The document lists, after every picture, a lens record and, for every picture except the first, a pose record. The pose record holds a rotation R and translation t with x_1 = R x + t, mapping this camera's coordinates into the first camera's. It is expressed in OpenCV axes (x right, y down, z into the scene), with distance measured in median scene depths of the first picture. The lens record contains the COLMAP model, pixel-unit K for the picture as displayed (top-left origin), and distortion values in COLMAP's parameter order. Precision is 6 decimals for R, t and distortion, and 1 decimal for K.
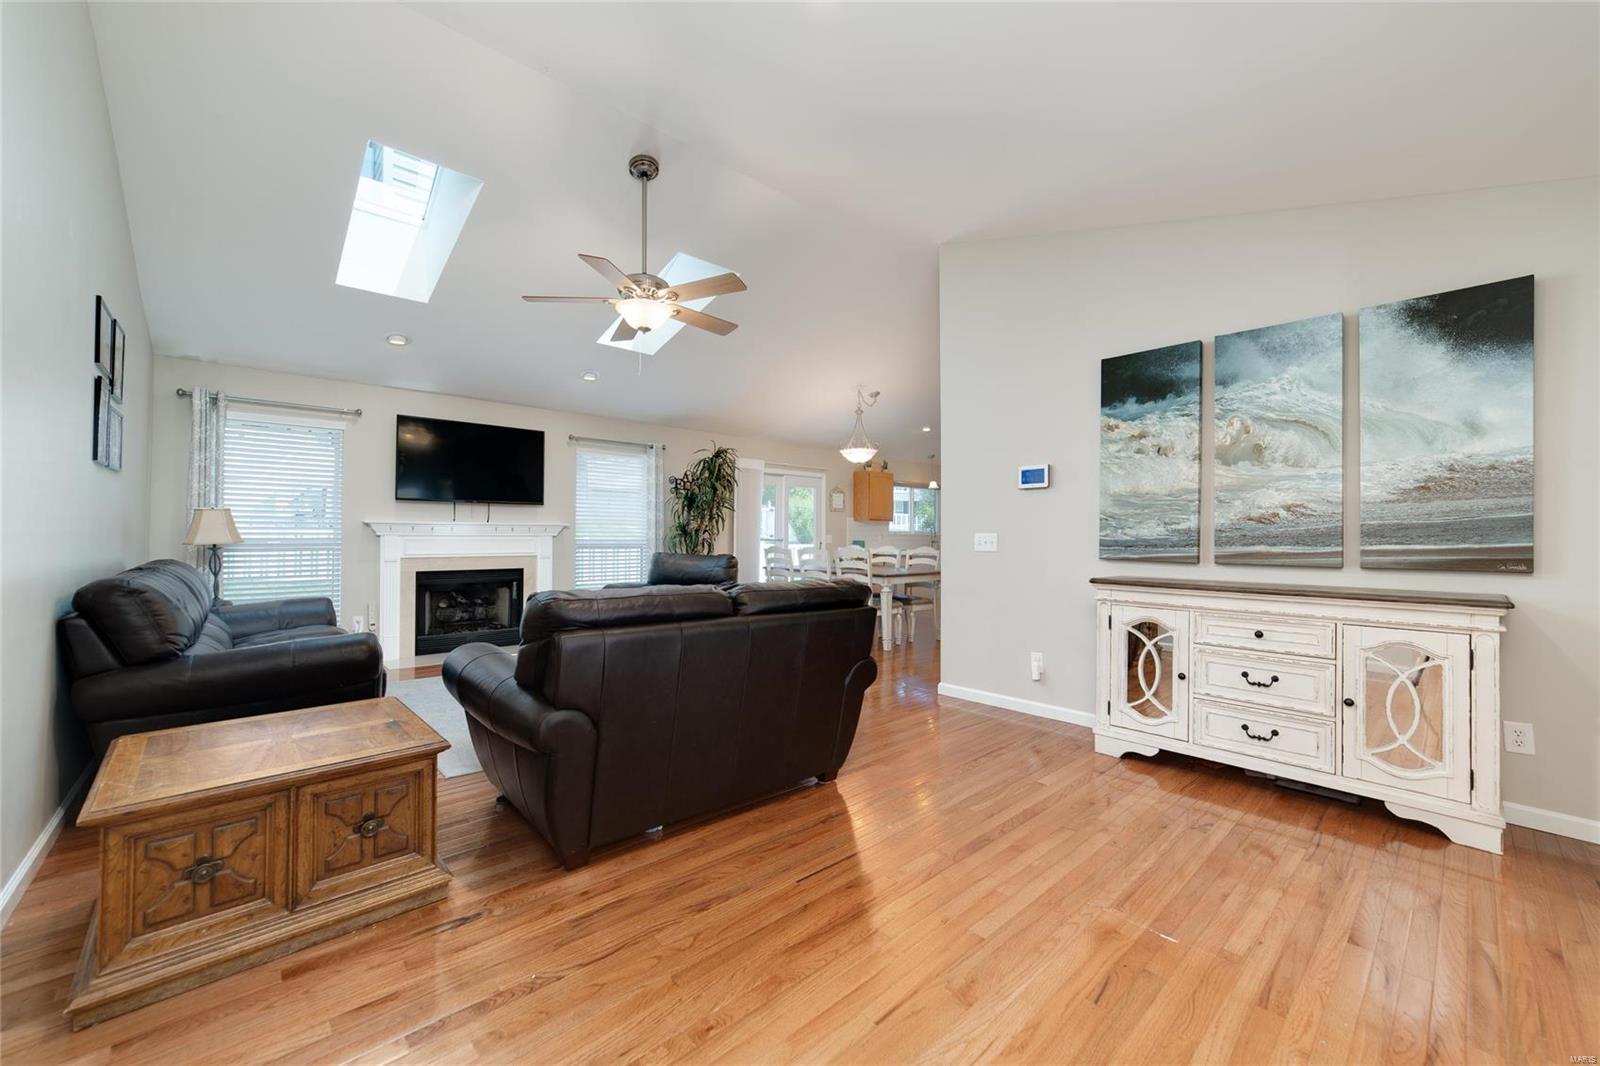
lens RADIAL K [[619.1, 0, 800.0], [0, 619.1, 533.0], [0, 0, 1]] dist [-0.000018, 0.000432]
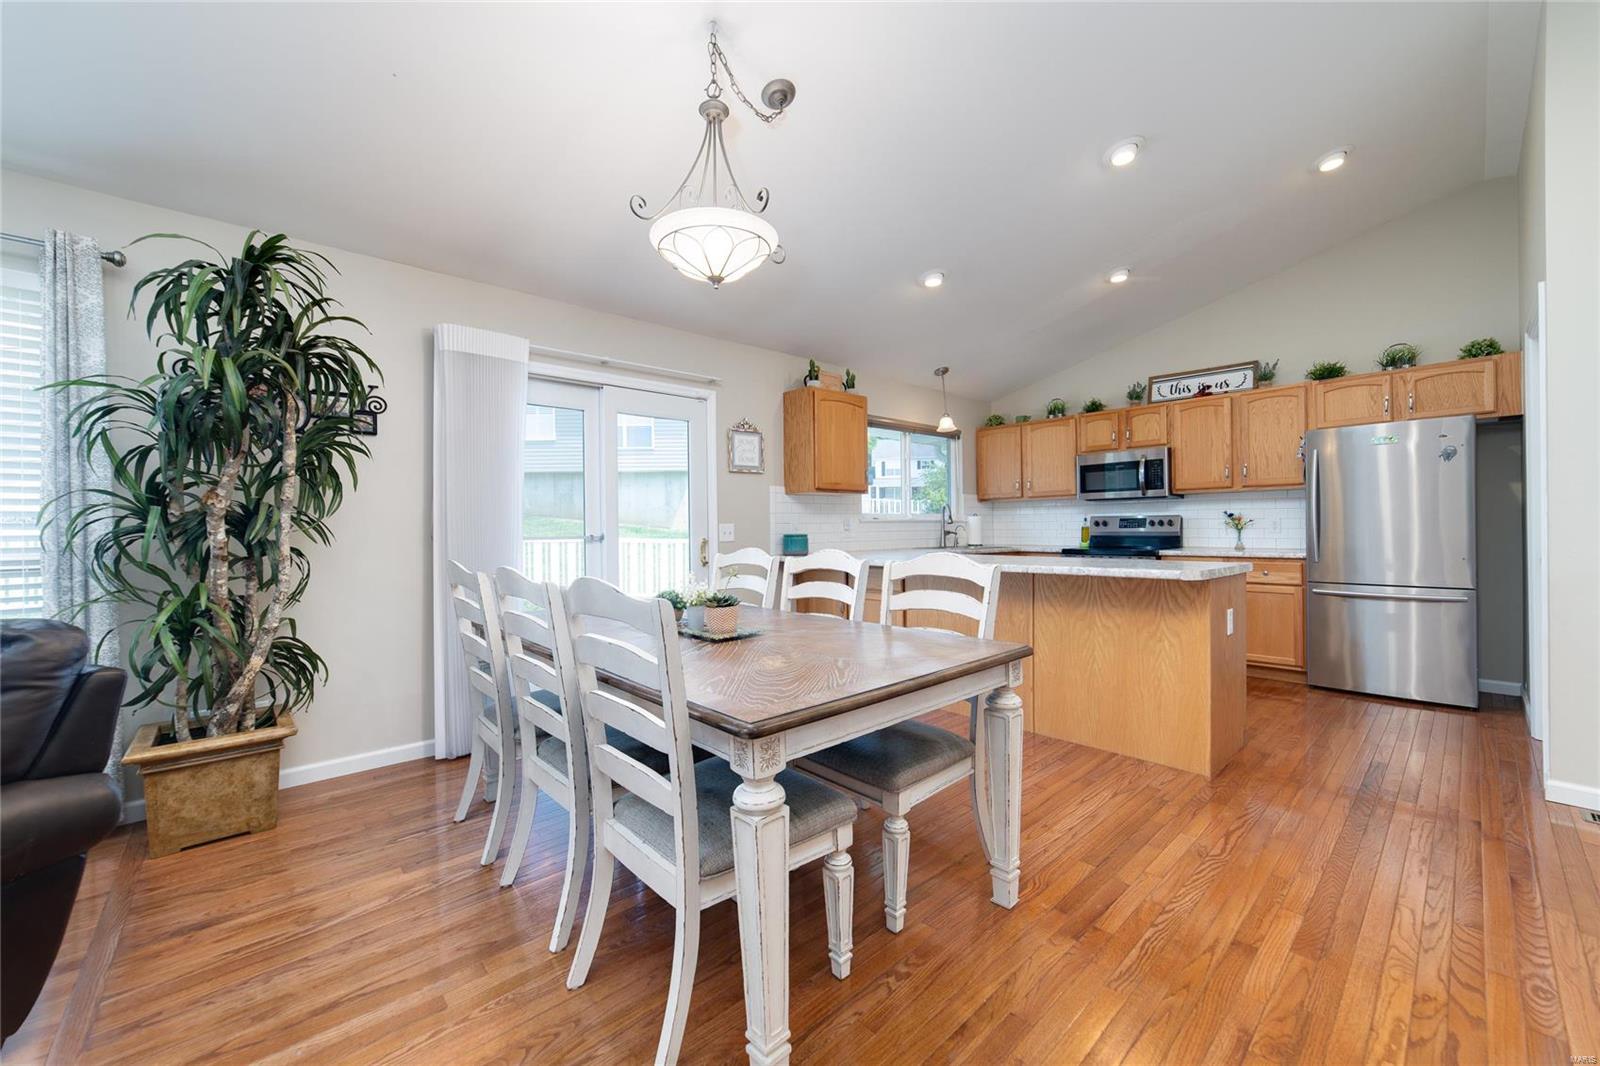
lens RADIAL K [[619.3, 0, 808.3], [0, 619.3, 529.6], [0, 0, 1]] dist [-0.000162, 0.000225]
pose [[0.999779, -0.019049, 0.008859, 0.155647], [0.018959, 0.999768, 0.010212, 0.005585], [-0.009052, -0.010042, 0.999909, 0.808984]]
